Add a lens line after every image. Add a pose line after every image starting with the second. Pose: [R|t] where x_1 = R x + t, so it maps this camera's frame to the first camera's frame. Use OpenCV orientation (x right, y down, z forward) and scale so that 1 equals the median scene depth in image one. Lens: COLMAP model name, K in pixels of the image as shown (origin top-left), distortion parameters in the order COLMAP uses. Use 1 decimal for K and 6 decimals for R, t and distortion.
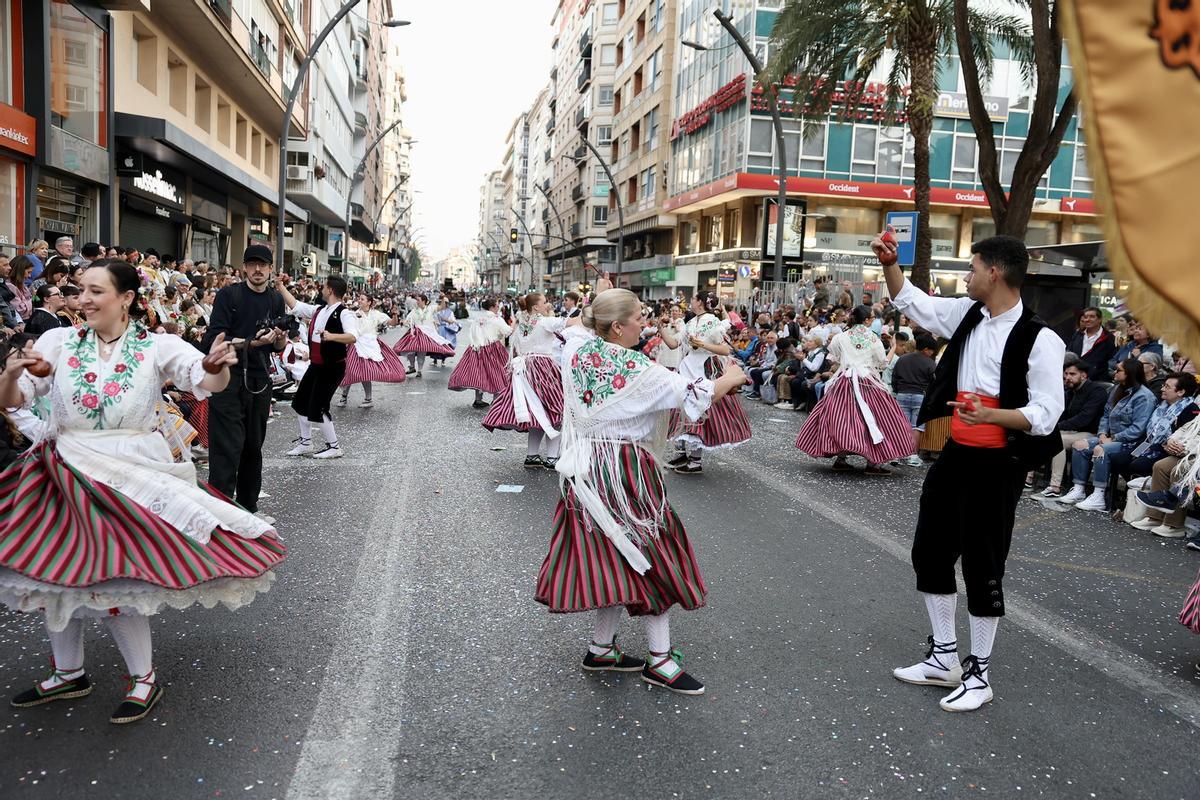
lens RADIAL K [[964.4, 0, 600.0], [0, 964.4, 400.0], [0, 0, 1]] dist [-0.038051, 0.002024]
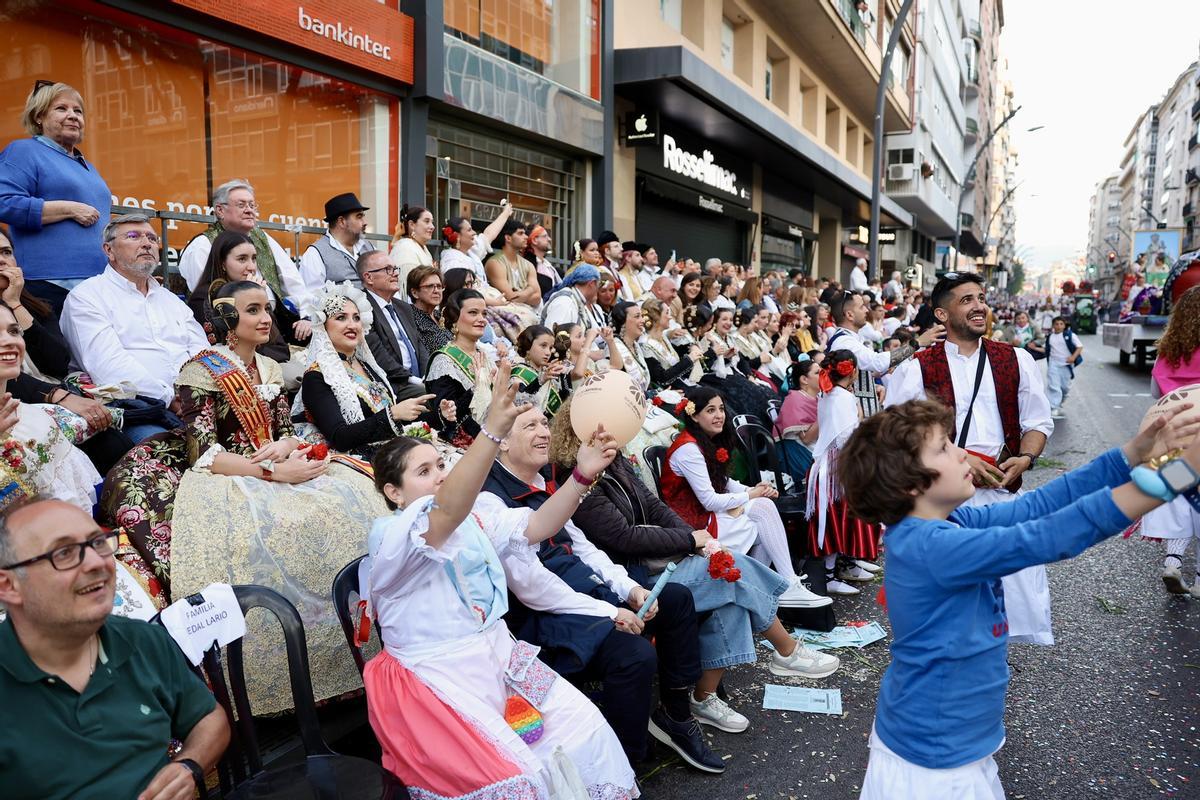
lens RADIAL K [[836.2, 0, 600.0], [0, 836.2, 400.0], [0, 0, 1]] dist [-0.103491, 0.095631]
pose [[0.790881, 0.021297, -0.611600, -0.039451], [-0.023356, 0.999717, 0.004610, -0.014010], [0.611525, 0.010639, 0.791154, 0.135883]]
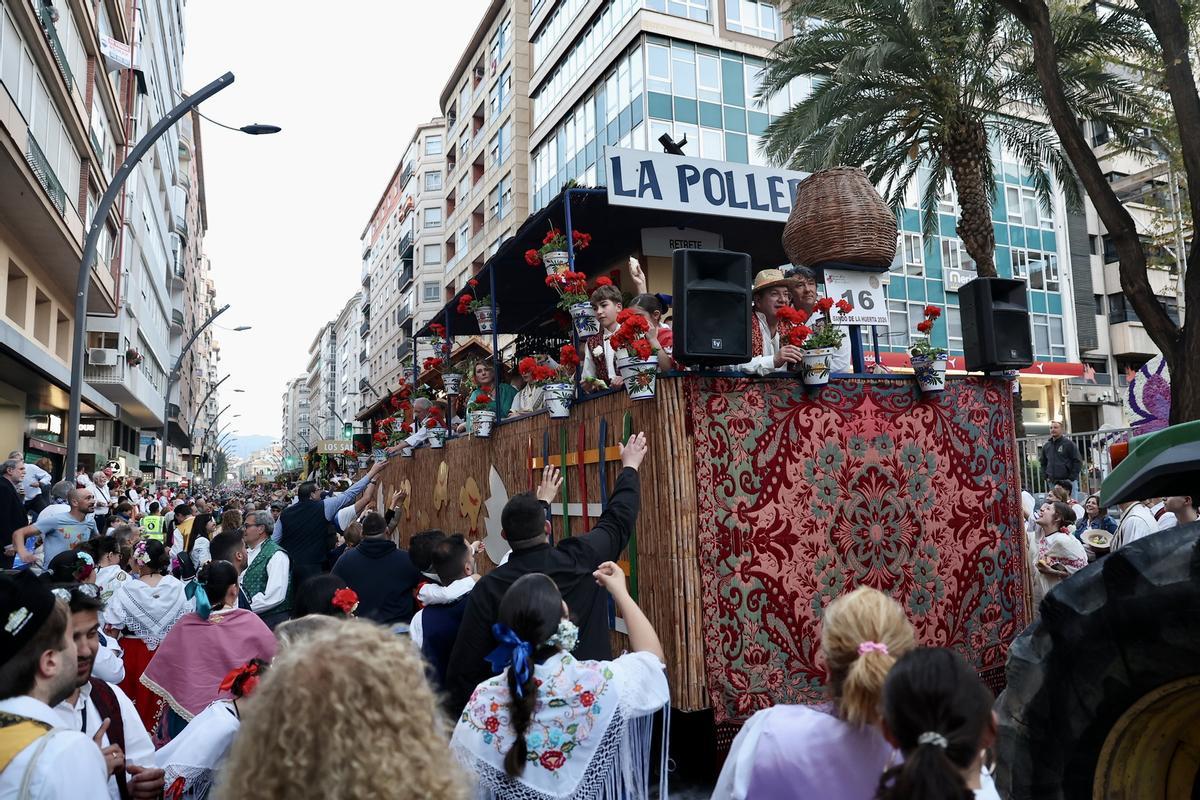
lens RADIAL K [[836.2, 0, 600.0], [0, 836.2, 400.0], [0, 0, 1]] dist [-0.103491, 0.095631]
pose [[0.968270, -0.042649, 0.246242, -0.048985], [0.091396, 0.977504, -0.190085, -0.020670], [-0.232595, 0.206559, 0.950386, 0.155379]]
